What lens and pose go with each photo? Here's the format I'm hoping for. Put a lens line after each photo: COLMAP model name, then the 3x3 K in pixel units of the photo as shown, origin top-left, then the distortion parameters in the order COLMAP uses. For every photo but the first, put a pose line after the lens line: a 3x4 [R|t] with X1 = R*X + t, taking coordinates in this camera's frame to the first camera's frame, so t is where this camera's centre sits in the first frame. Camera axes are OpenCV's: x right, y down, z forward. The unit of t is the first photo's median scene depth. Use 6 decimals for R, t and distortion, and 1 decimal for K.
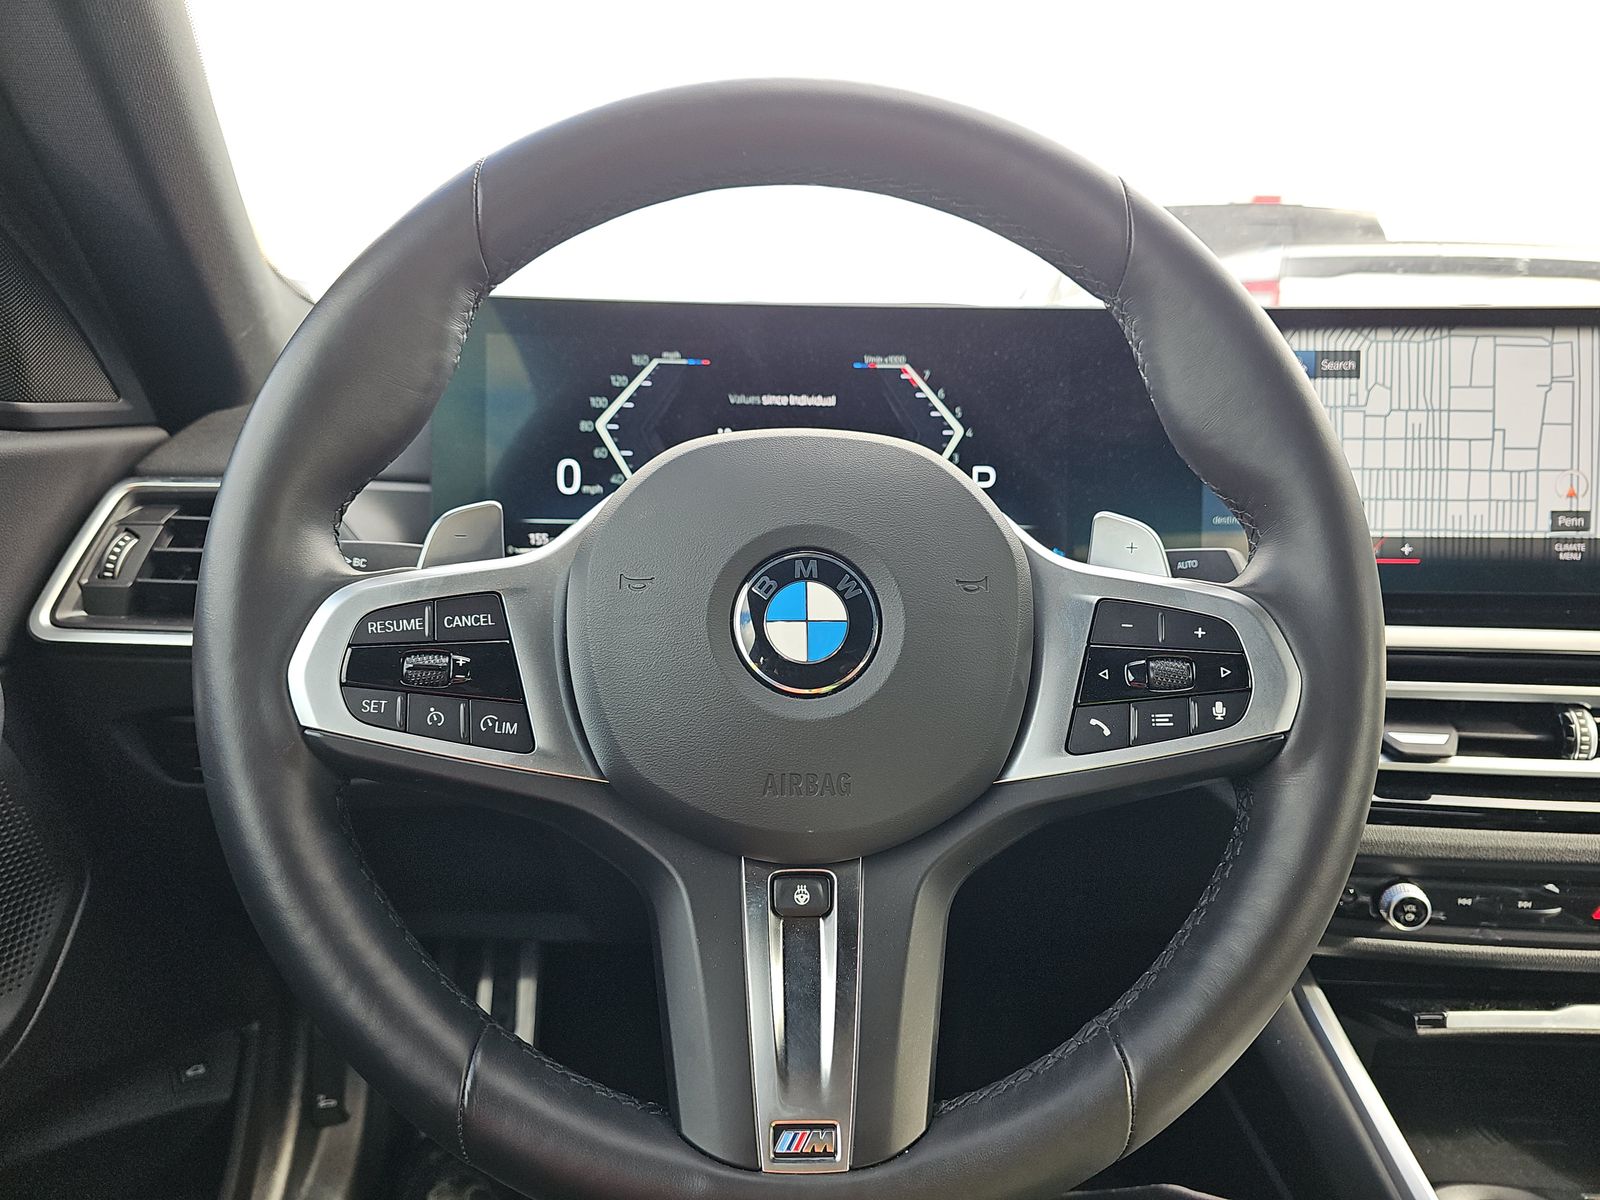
lens RADIAL K [[1049.0, 0, 800.9], [0, 1049.0, 603.6], [0, 0, 1]] dist [-0.005723, 0.002554]
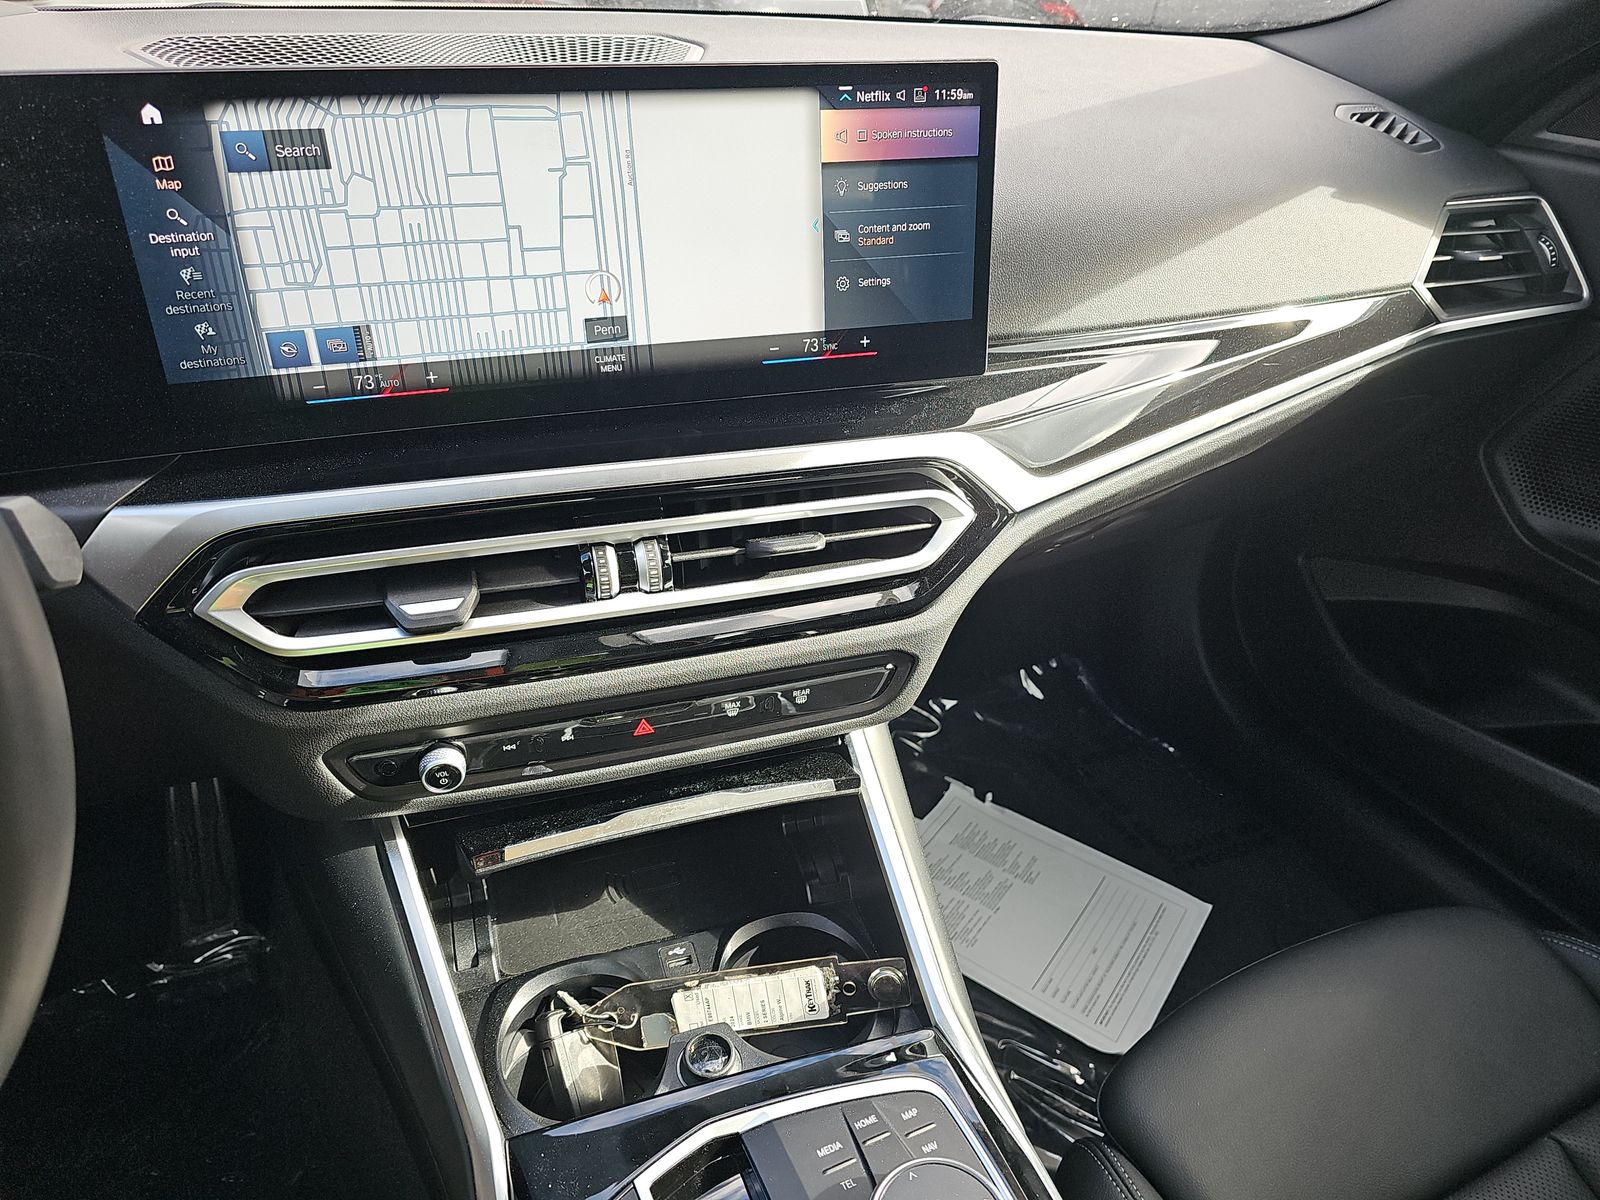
lens RADIAL K [[1049.0, 0, 800.3], [0, 1049.0, 603.9], [0, 0, 1]] dist [-0.005723, 0.002554]
pose [[0.928141, -0.184501, 0.323286, 0.550306], [0.047232, 0.919869, 0.389372, -0.204675], [-0.369220, -0.346123, 0.862482, 0.071962]]
